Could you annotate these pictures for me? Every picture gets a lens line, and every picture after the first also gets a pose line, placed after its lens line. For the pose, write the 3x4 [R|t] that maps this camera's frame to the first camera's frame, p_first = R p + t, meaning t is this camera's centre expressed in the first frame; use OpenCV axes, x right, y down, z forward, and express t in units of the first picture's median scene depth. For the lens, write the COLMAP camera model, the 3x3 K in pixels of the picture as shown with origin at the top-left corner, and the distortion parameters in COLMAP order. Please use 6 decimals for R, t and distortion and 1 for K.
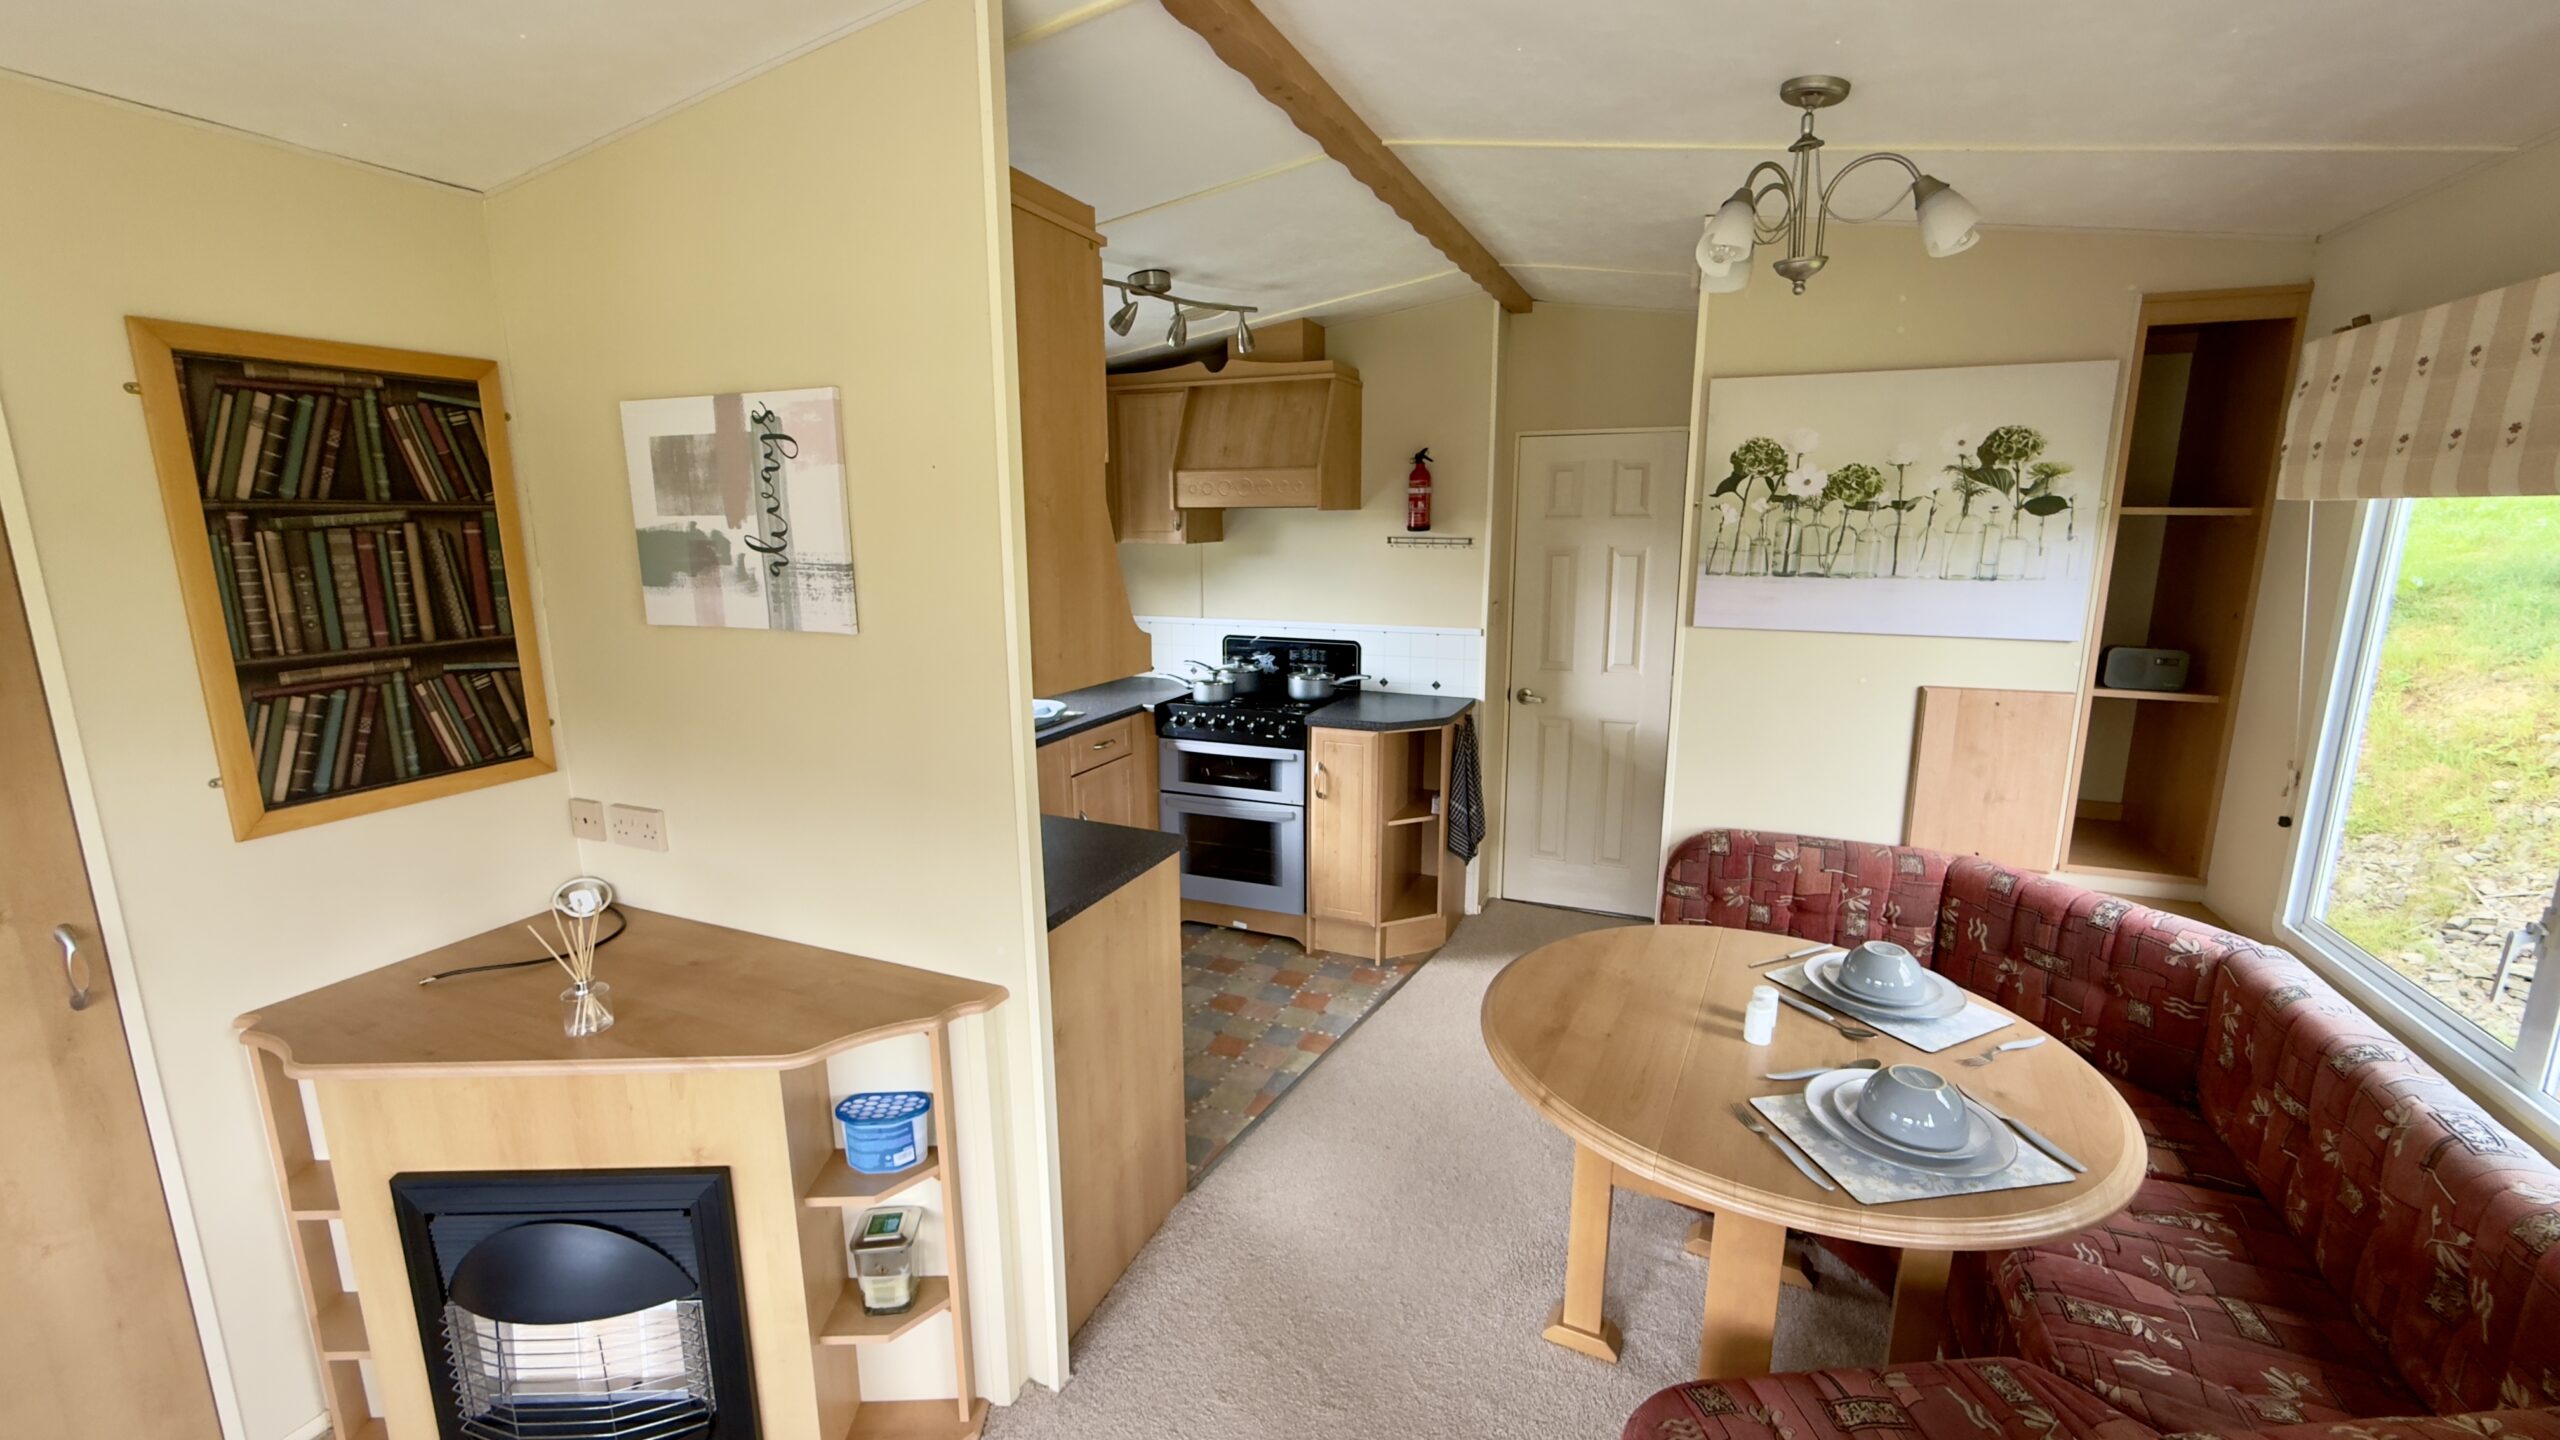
lens RADIAL K [[1017.4, 0, 1284.5], [0, 1017.4, 716.9], [0, 0, 1]] dist [0.000298, -0.000280]
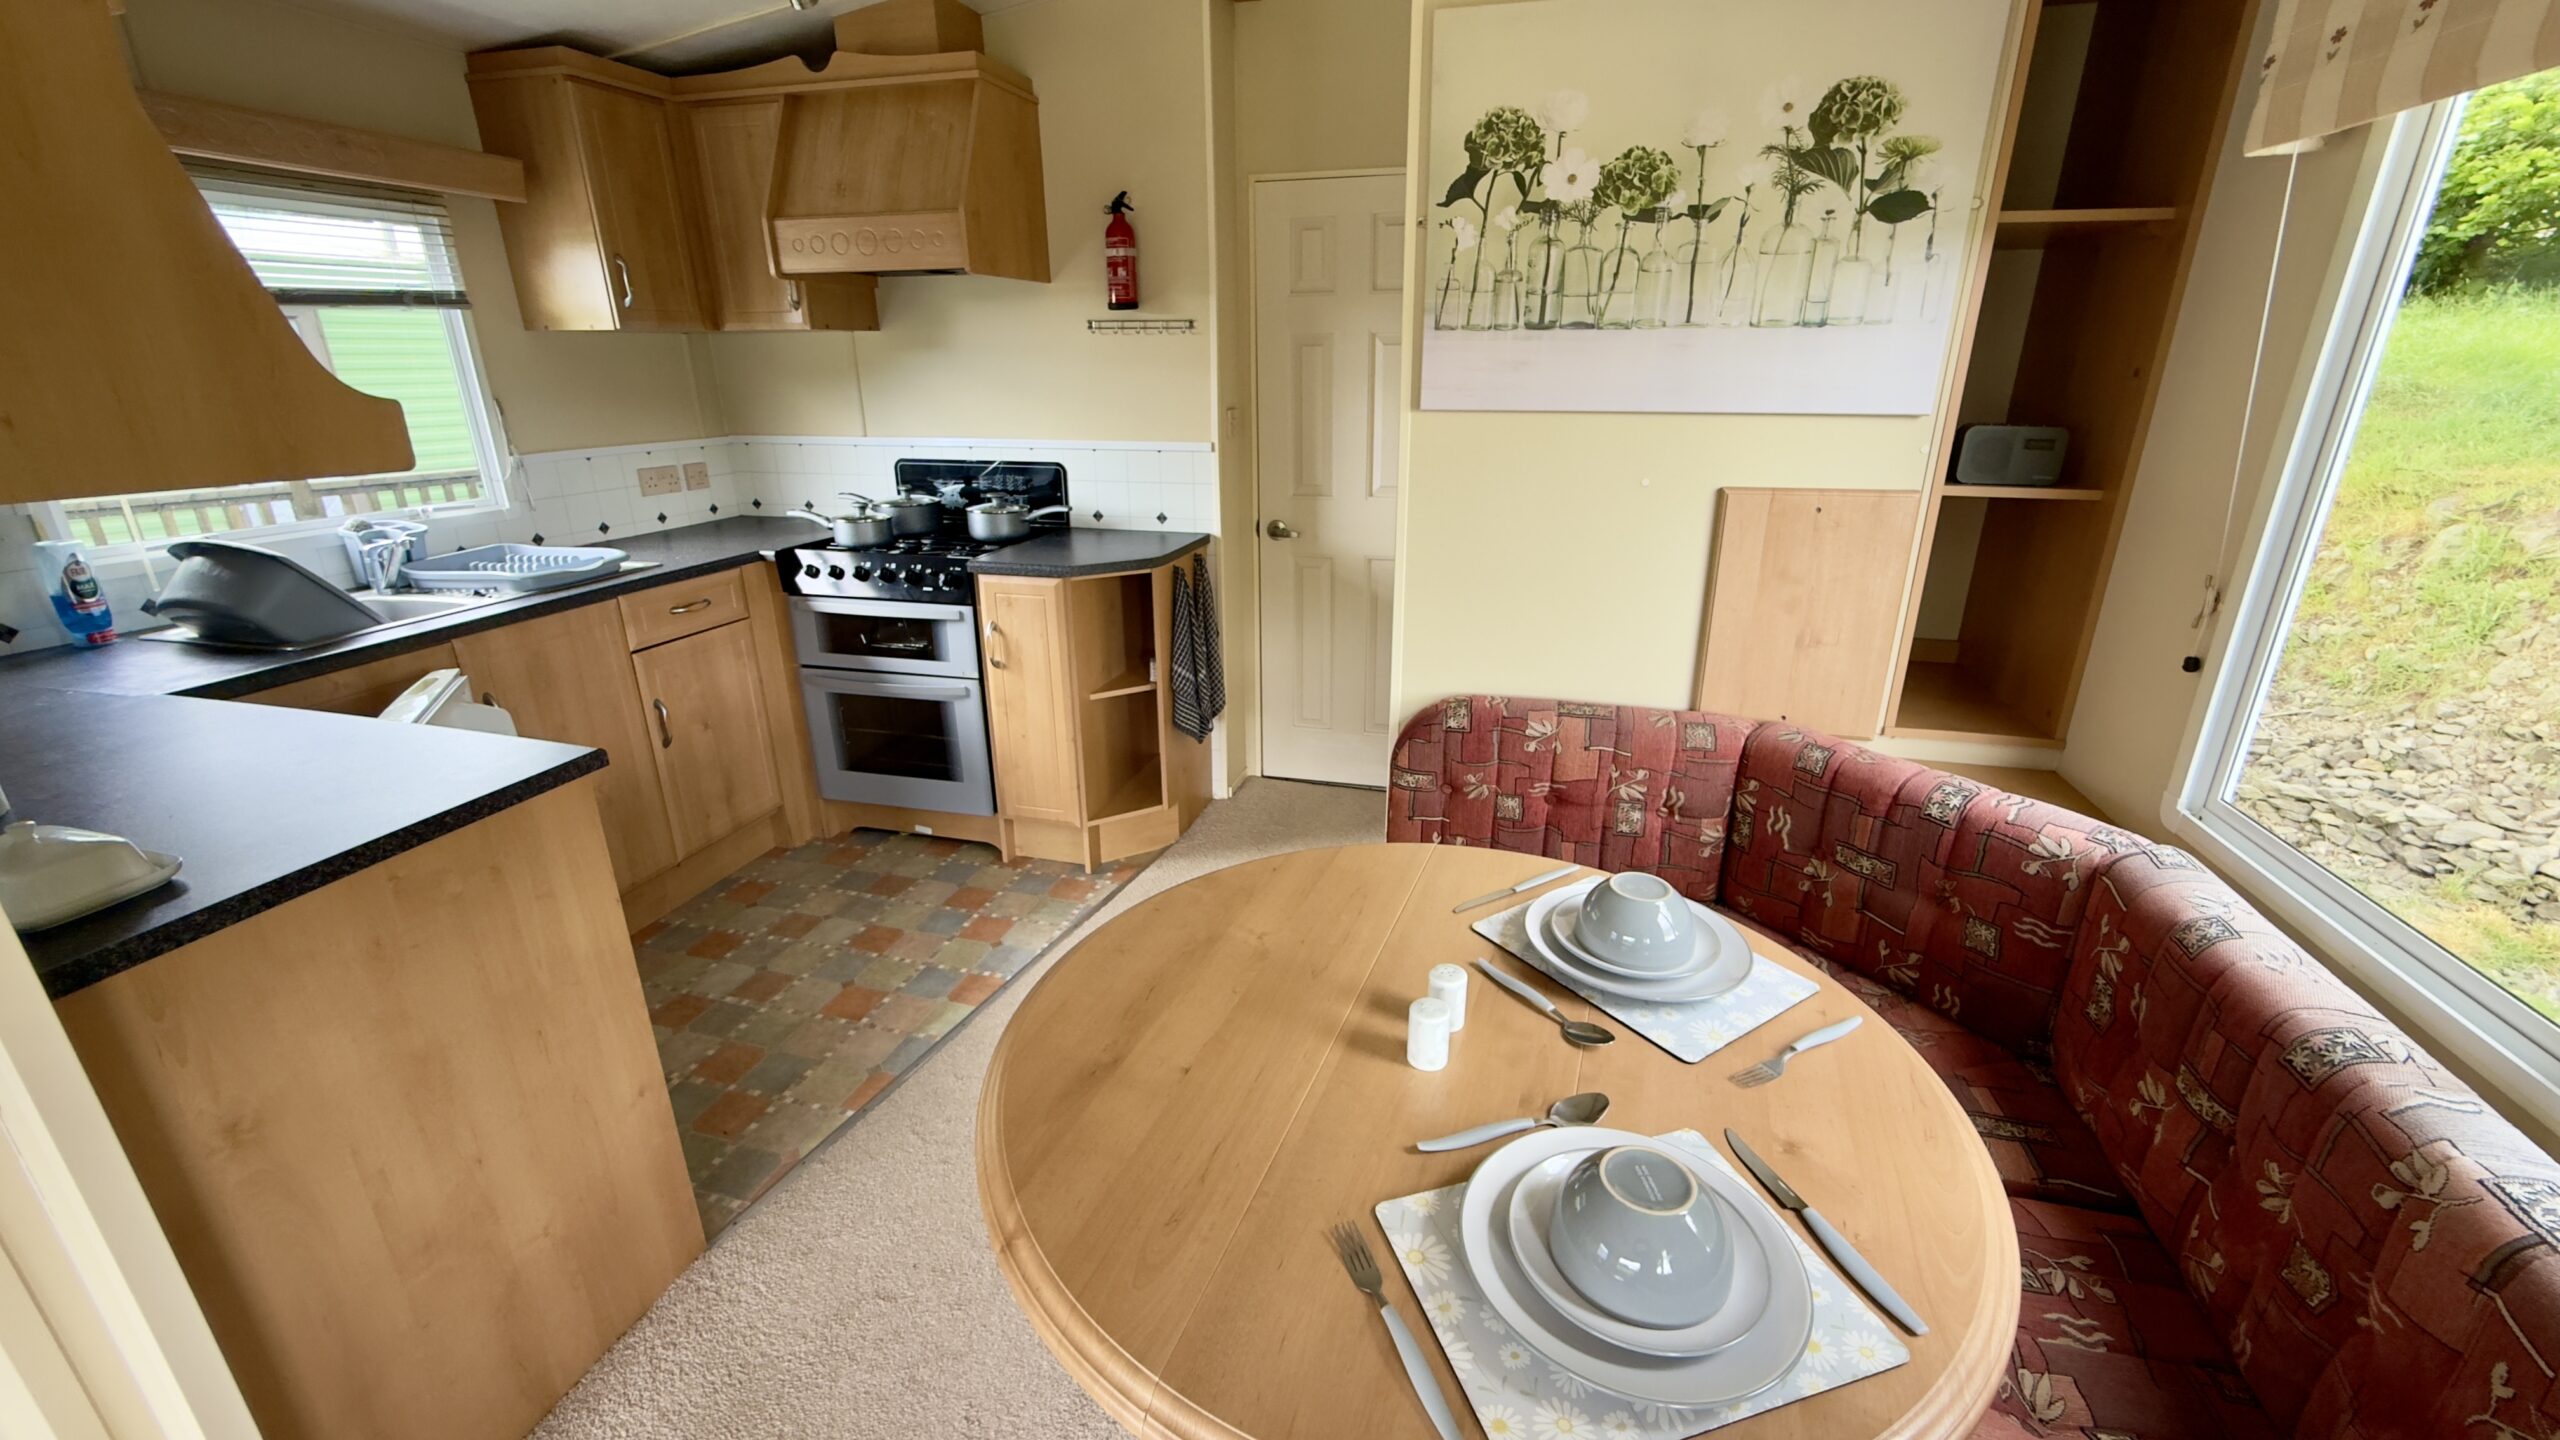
lens RADIAL K [[1017.4, 0, 1284.7], [0, 1017.4, 715.7], [0, 0, 1]] dist [0.000298, -0.000280]
pose [[0.990852, -0.044961, 0.127245, 0.221868], [0.026605, 0.989445, 0.142448, 0.017604], [-0.132306, -0.137759, 0.981589, 0.314432]]
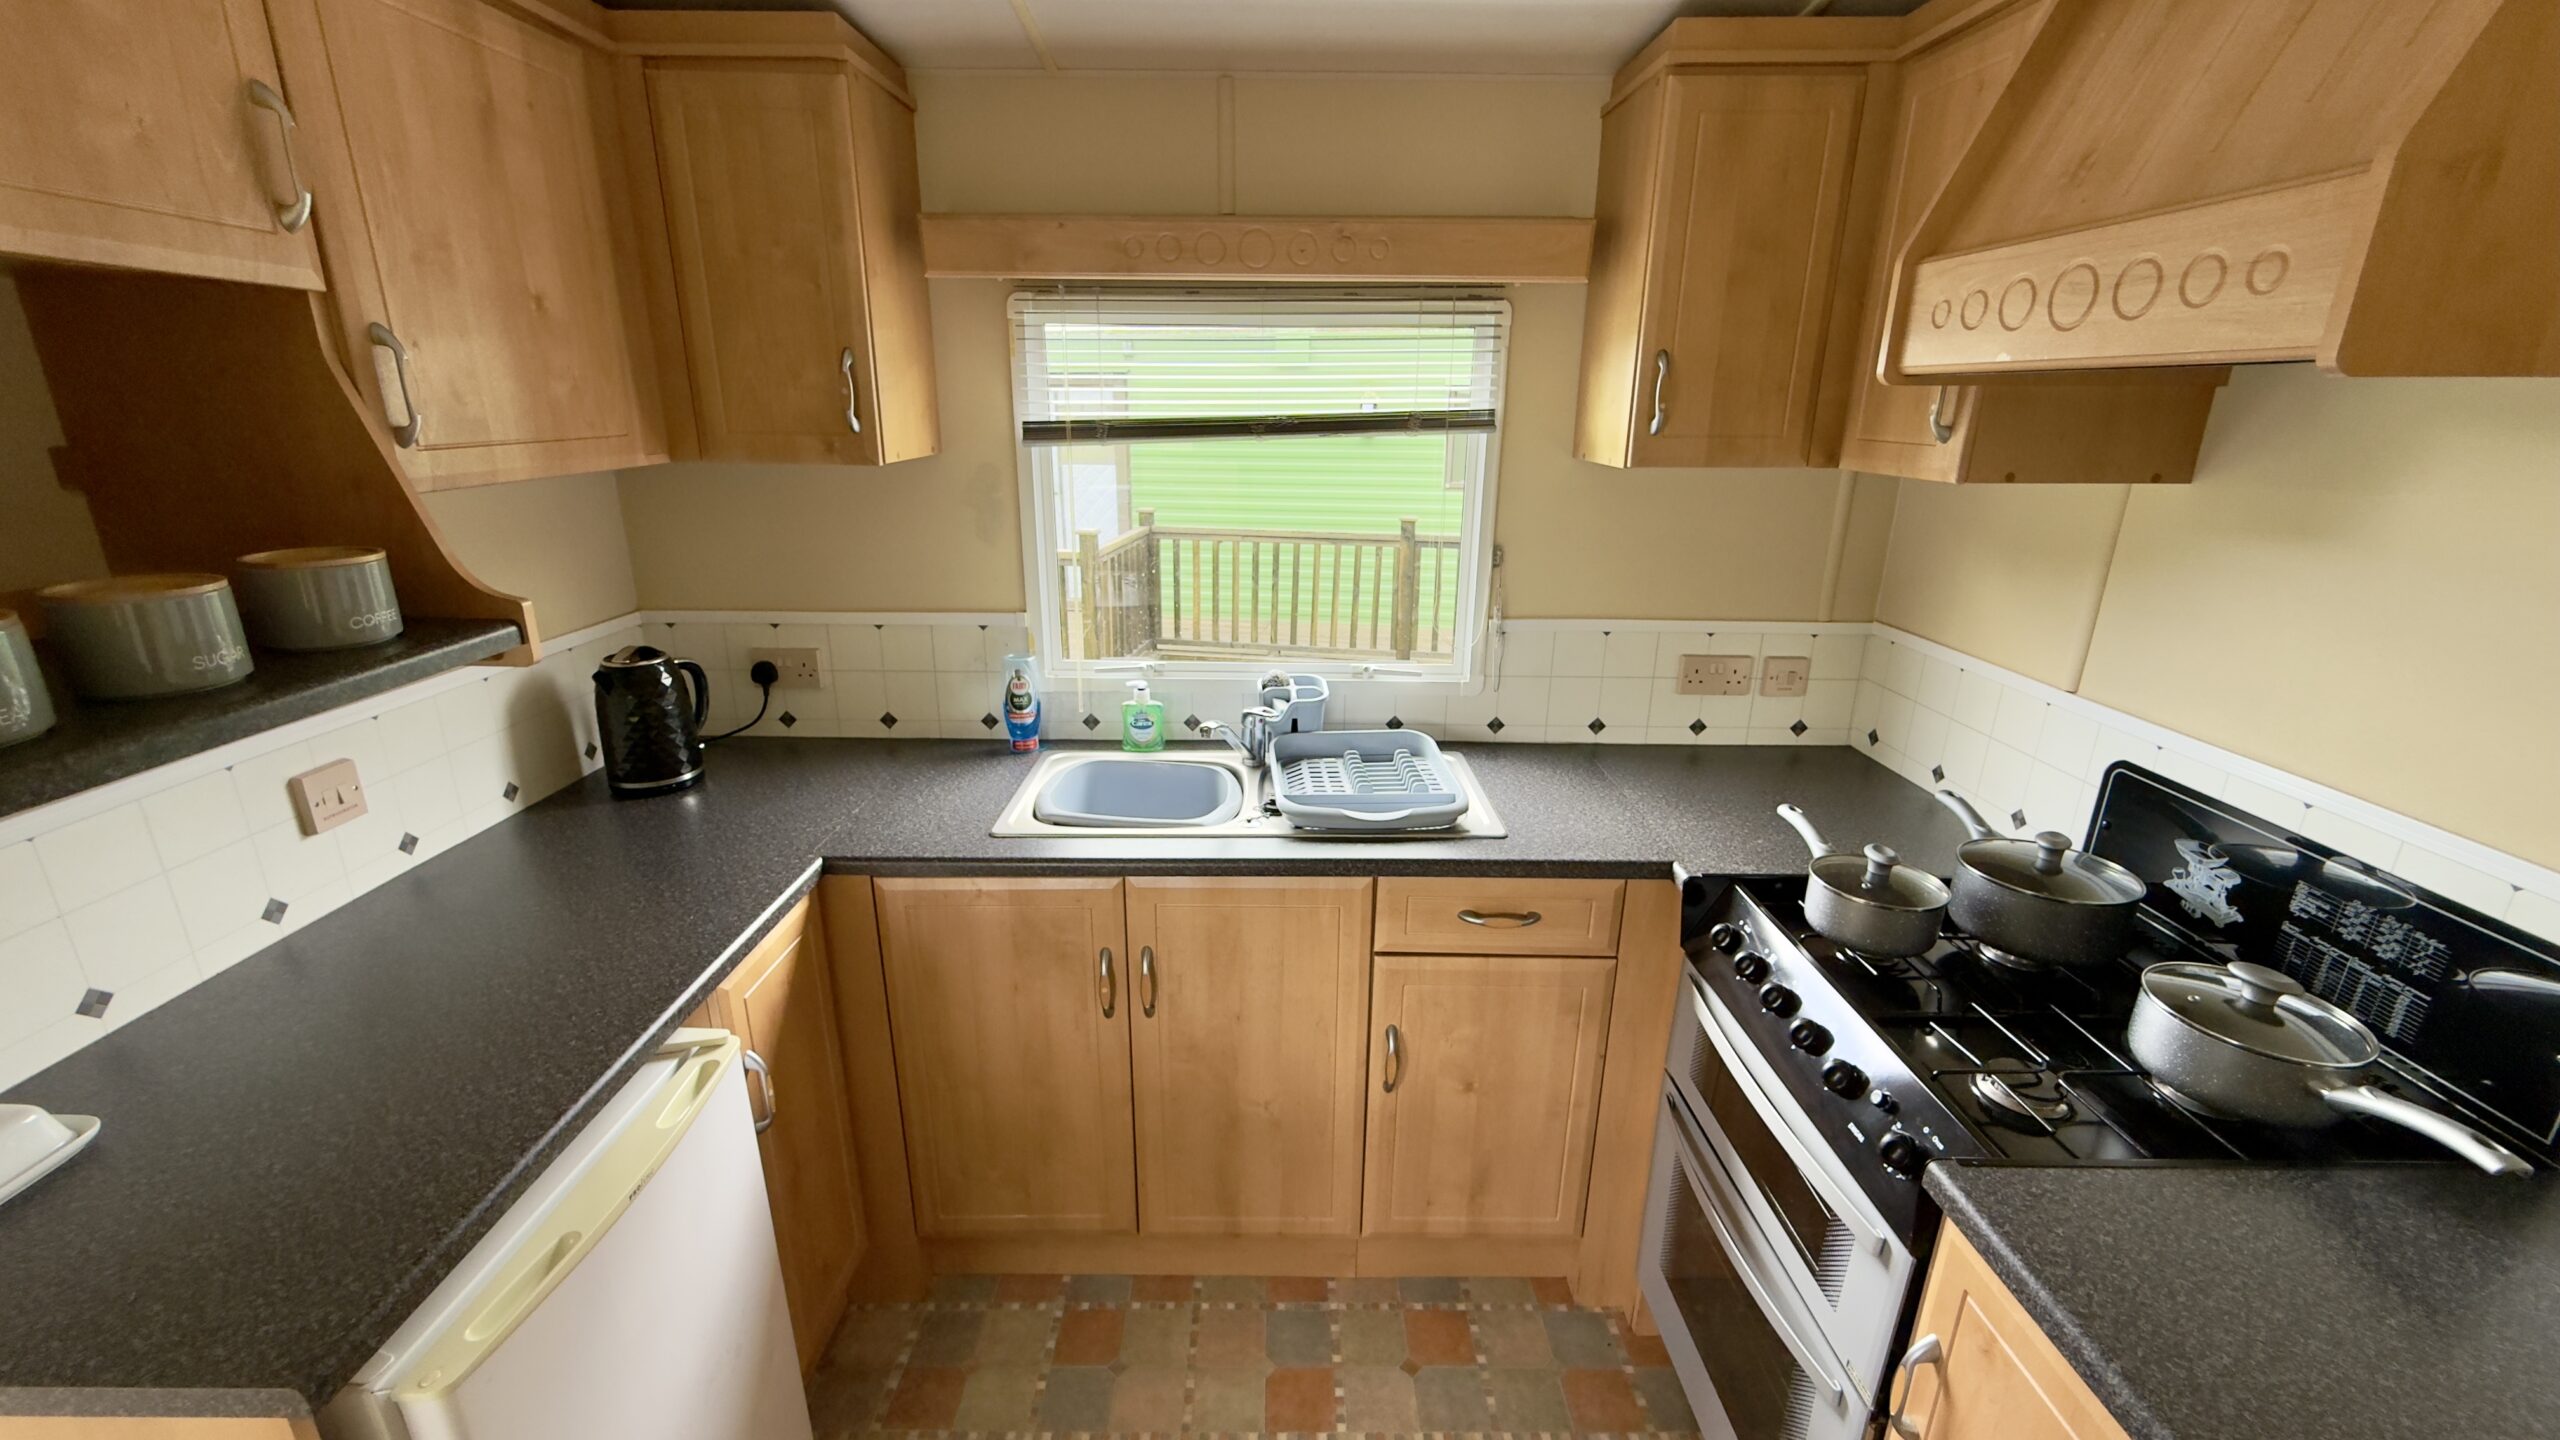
lens RADIAL K [[1017.4, 0, 1273.4], [0, 1017.4, 724.1], [0, 0, 1]] dist [0.000298, -0.000280]
pose [[0.393276, 0.286009, -0.873804, 0.225210], [-0.193531, 0.954844, 0.225432, -0.201514], [0.898821, 0.080451, 0.430869, 1.047759]]
